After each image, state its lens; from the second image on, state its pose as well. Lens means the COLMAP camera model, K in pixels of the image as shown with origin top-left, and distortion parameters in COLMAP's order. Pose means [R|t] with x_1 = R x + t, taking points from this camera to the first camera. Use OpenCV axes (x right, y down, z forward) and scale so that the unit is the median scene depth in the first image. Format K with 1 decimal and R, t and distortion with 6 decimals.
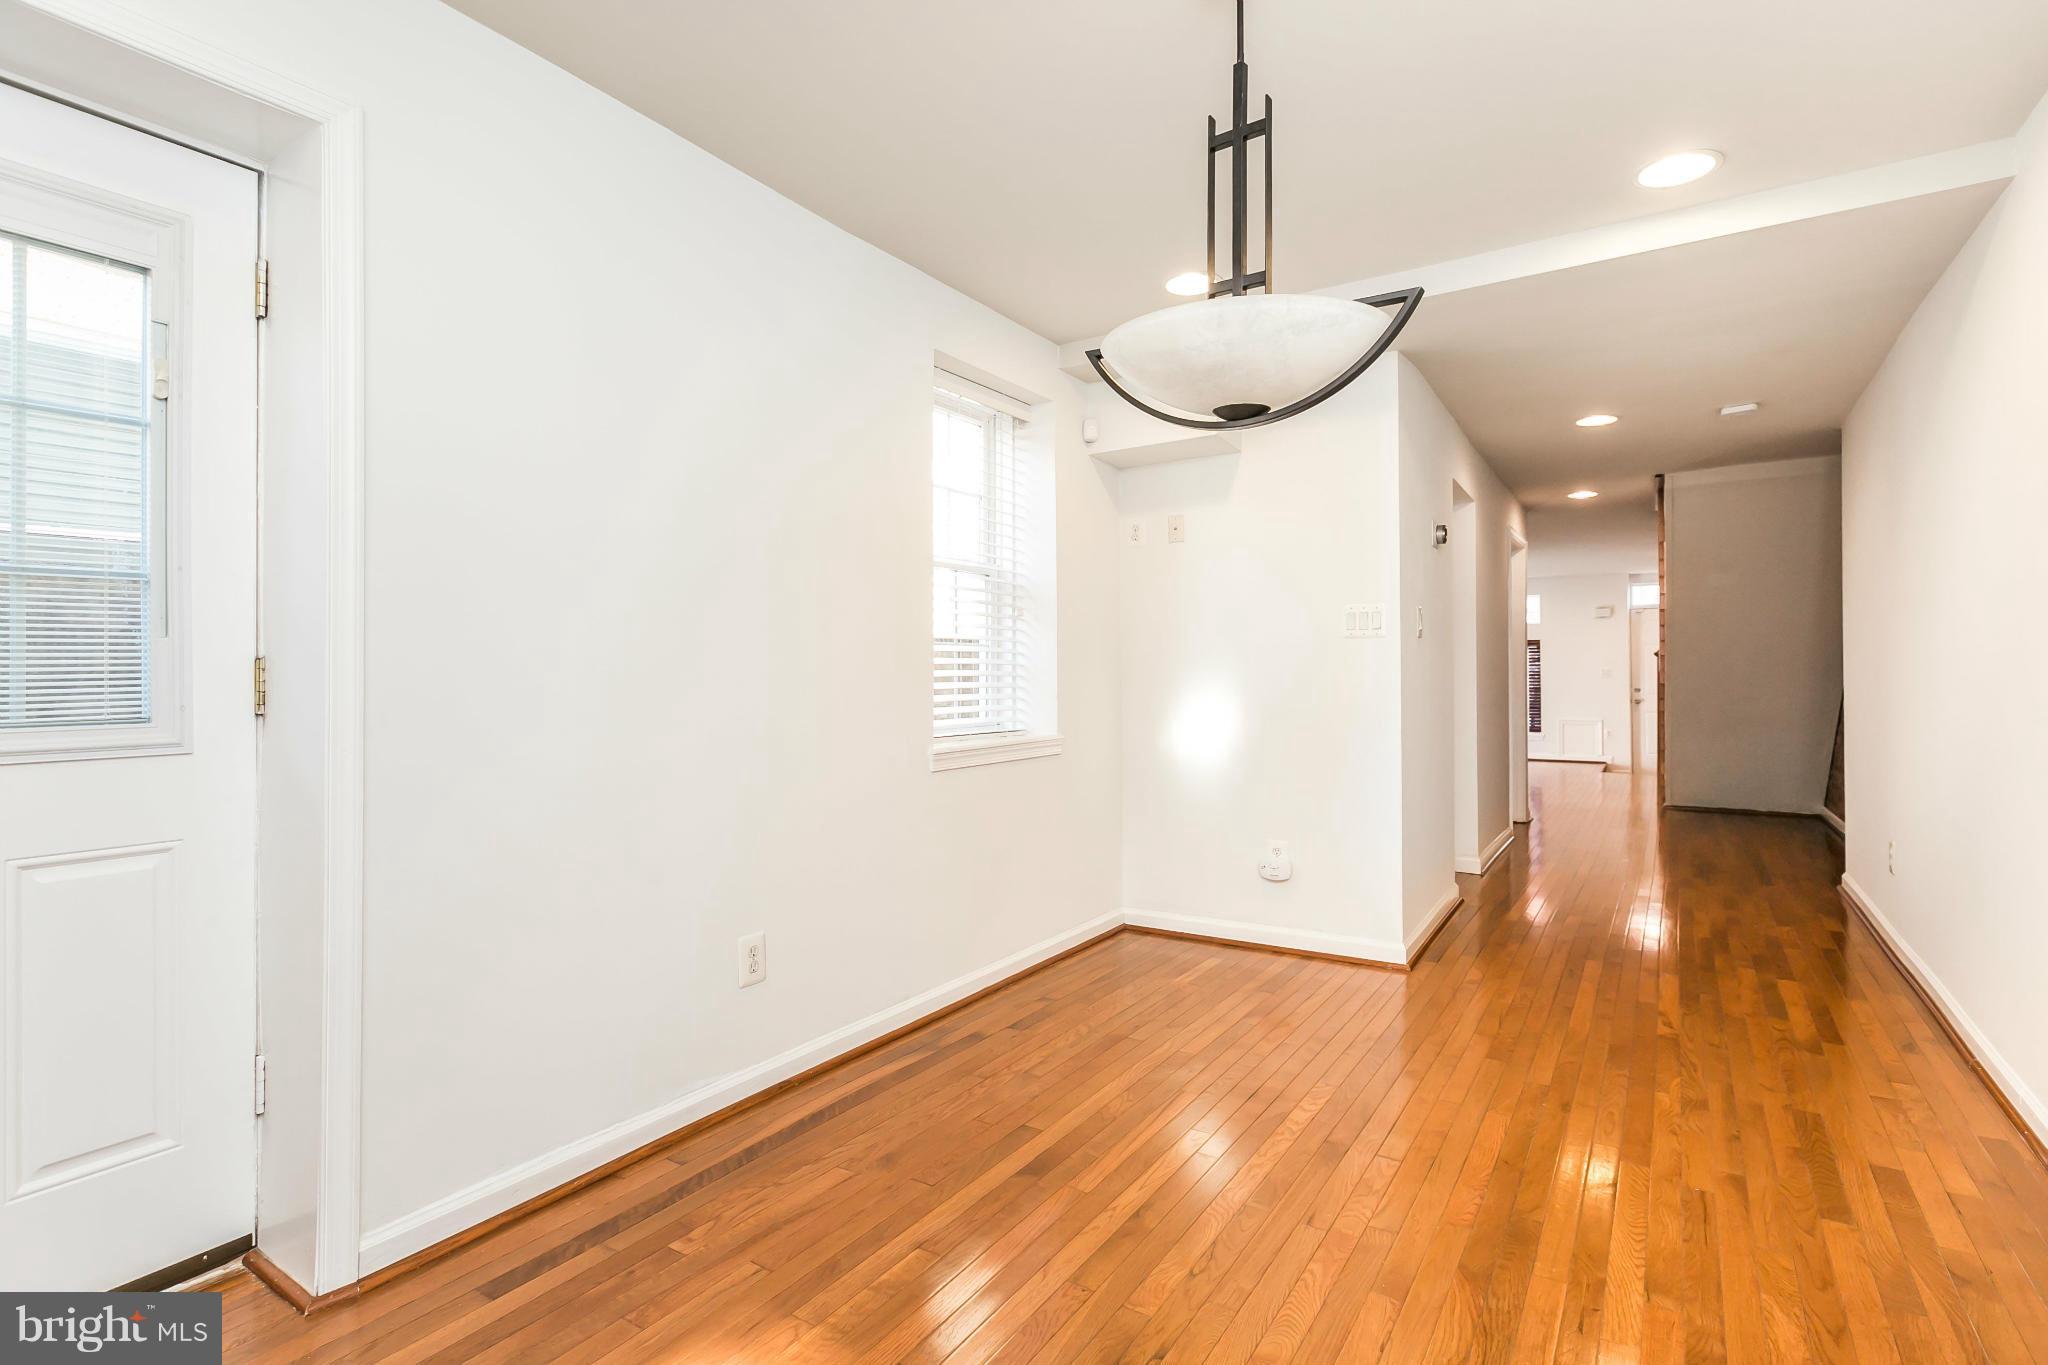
lens RADIAL K [[954.4, 0, 1014.4], [0, 954.4, 677.1], [0, 0, 1]] dist [-0.001909, -0.000174]
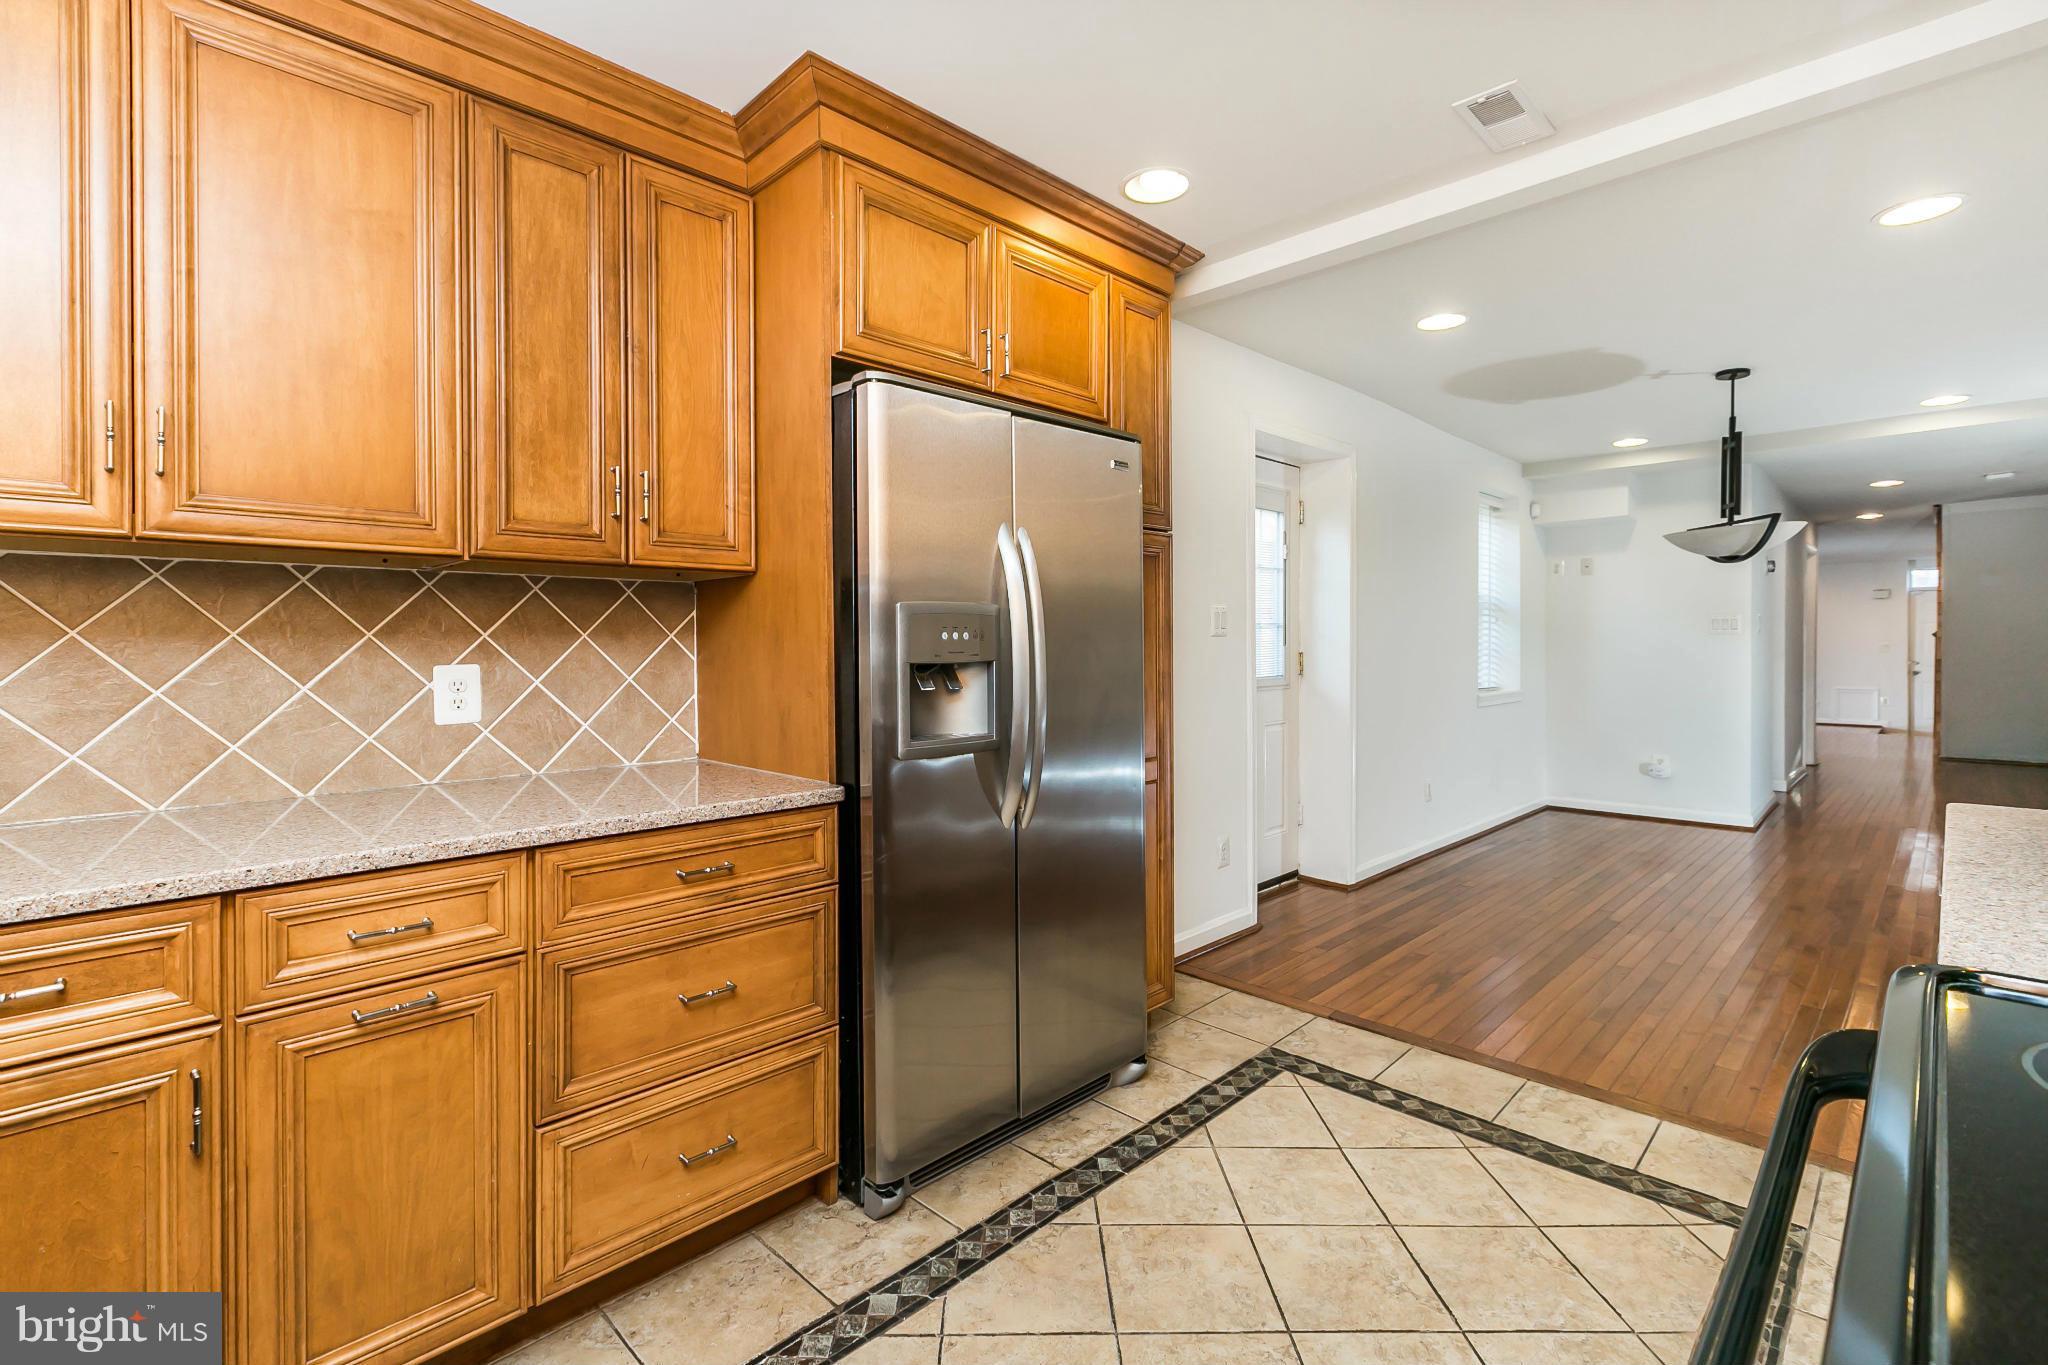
lens RADIAL K [[909.7, 0, 1011.3], [0, 909.7, 664.3], [0, 0, 1]] dist [0.000579, -0.000469]
pose [[0.979411, 0.002772, -0.201857, -0.303154], [0.000972, 0.999829, 0.018450, -0.010443], [0.201874, -0.018267, 0.979241, -0.463014]]
